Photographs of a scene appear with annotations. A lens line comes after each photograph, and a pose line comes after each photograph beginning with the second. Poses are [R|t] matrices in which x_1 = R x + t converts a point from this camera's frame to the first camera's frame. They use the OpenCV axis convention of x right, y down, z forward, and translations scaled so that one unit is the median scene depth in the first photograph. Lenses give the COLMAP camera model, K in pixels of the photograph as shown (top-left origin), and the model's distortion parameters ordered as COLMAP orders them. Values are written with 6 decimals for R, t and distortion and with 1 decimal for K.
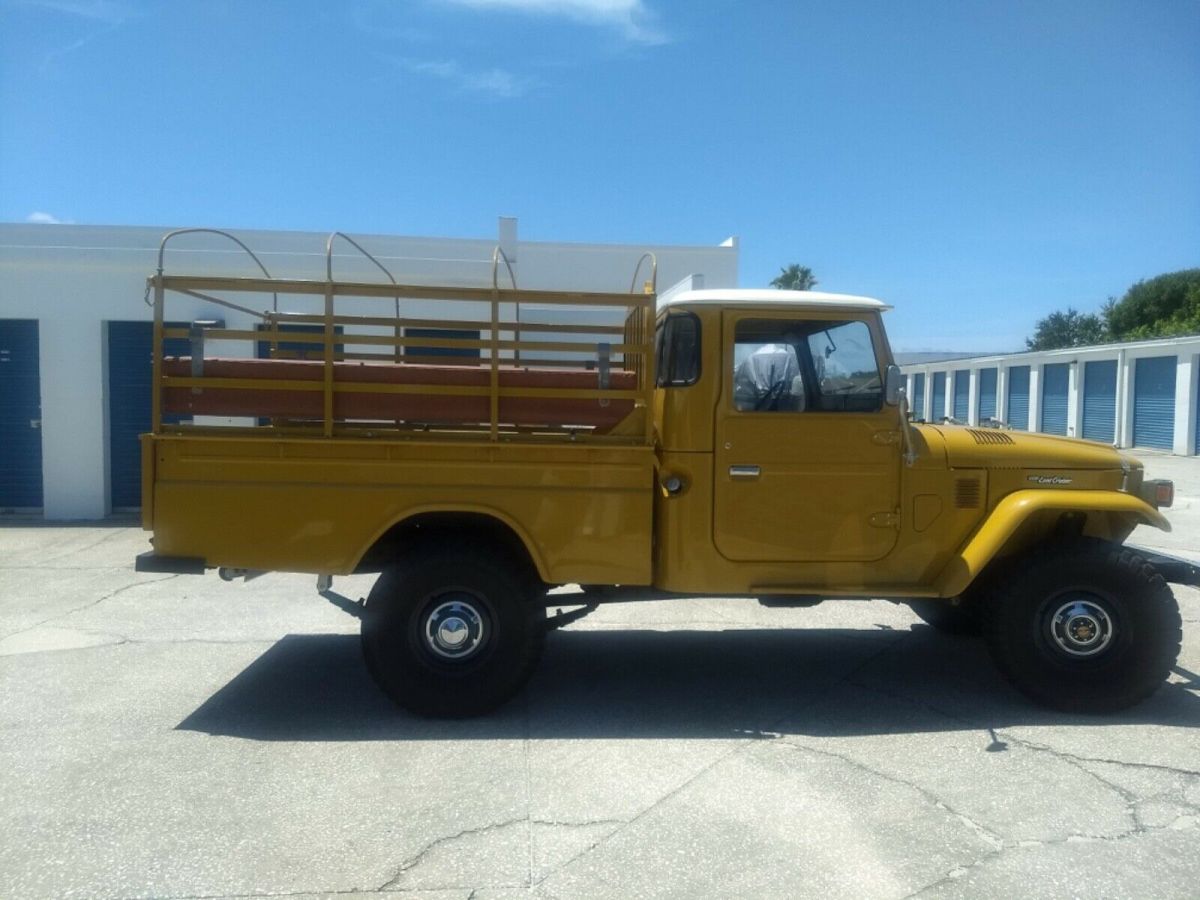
lens RADIAL K [[914.5, 0, 600.0], [0, 914.5, 450.0], [0, 0, 1]] dist [0.046614, -0.089385]
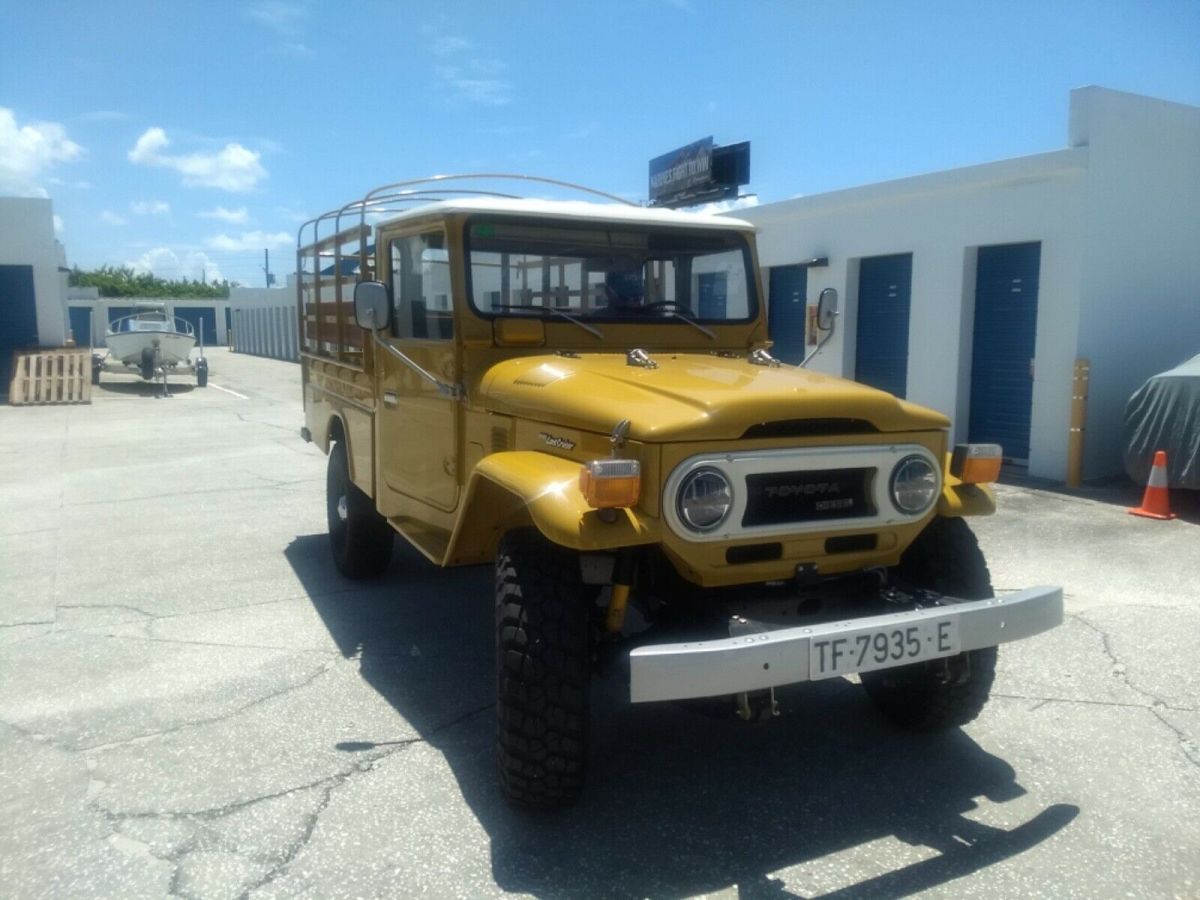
lens RADIAL K [[914.5, 0, 600.0], [0, 914.5, 450.0], [0, 0, 1]] dist [0.046614, -0.089385]
pose [[0.418074, 0.107090, -0.902078, 1.311477], [-0.051444, 0.994224, 0.094188, -0.024451], [0.906955, 0.007029, 0.421169, 0.910094]]
